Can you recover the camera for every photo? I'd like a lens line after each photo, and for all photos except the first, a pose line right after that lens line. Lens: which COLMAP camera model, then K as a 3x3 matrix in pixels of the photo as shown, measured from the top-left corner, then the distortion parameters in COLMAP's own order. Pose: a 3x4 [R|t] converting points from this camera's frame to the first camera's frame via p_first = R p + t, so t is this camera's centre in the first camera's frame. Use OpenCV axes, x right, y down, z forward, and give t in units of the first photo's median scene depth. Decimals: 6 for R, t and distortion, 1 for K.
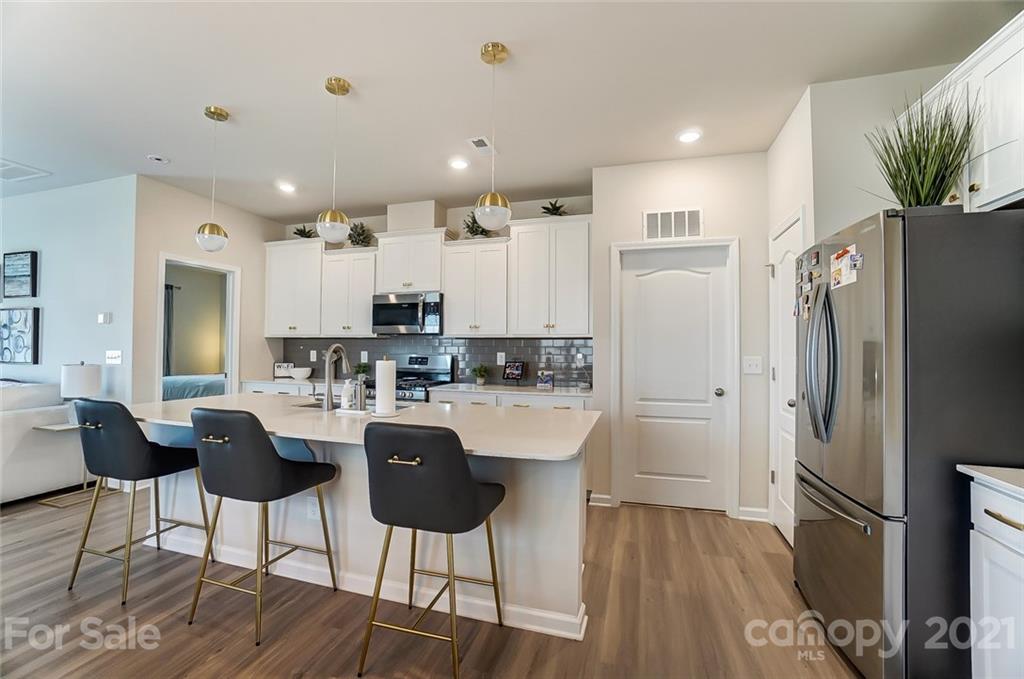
lens RADIAL K [[459.7, 0, 509.0], [0, 459.7, 339.6], [0, 0, 1]] dist [-0.033407, 0.006401]
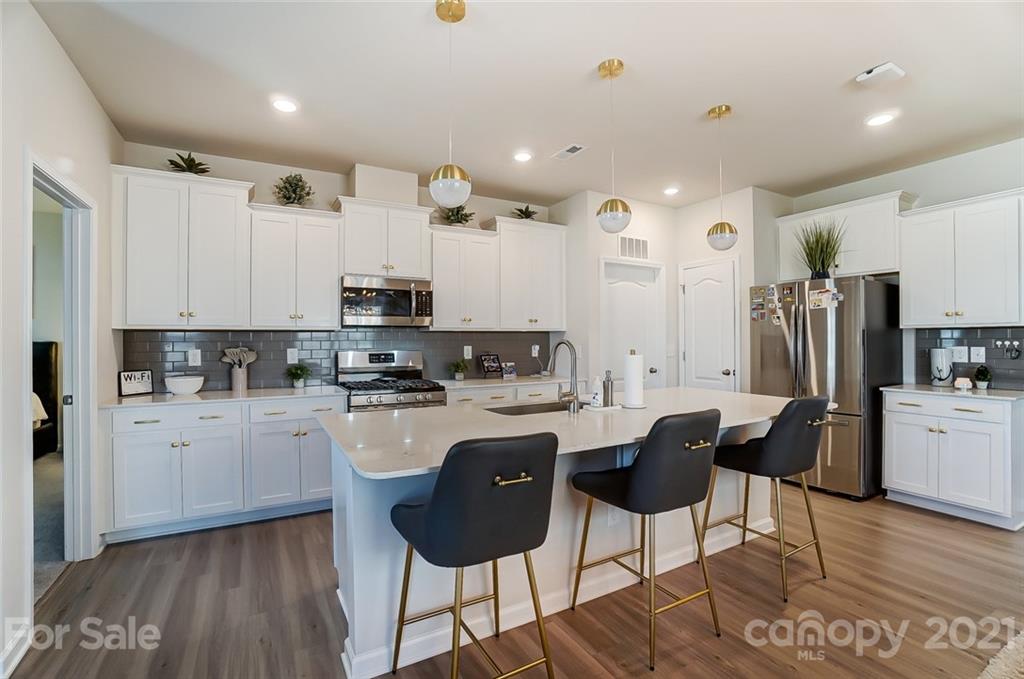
lens RADIAL K [[459.7, 0, 502.1], [0, 459.7, 335.1], [0, 0, 1]] dist [-0.033407, 0.006401]
pose [[0.680001, -0.001946, 0.733209, -0.732456], [-0.003175, 0.999979, 0.005599, -0.001414], [-0.733204, -0.006135, 0.679981, 0.297886]]
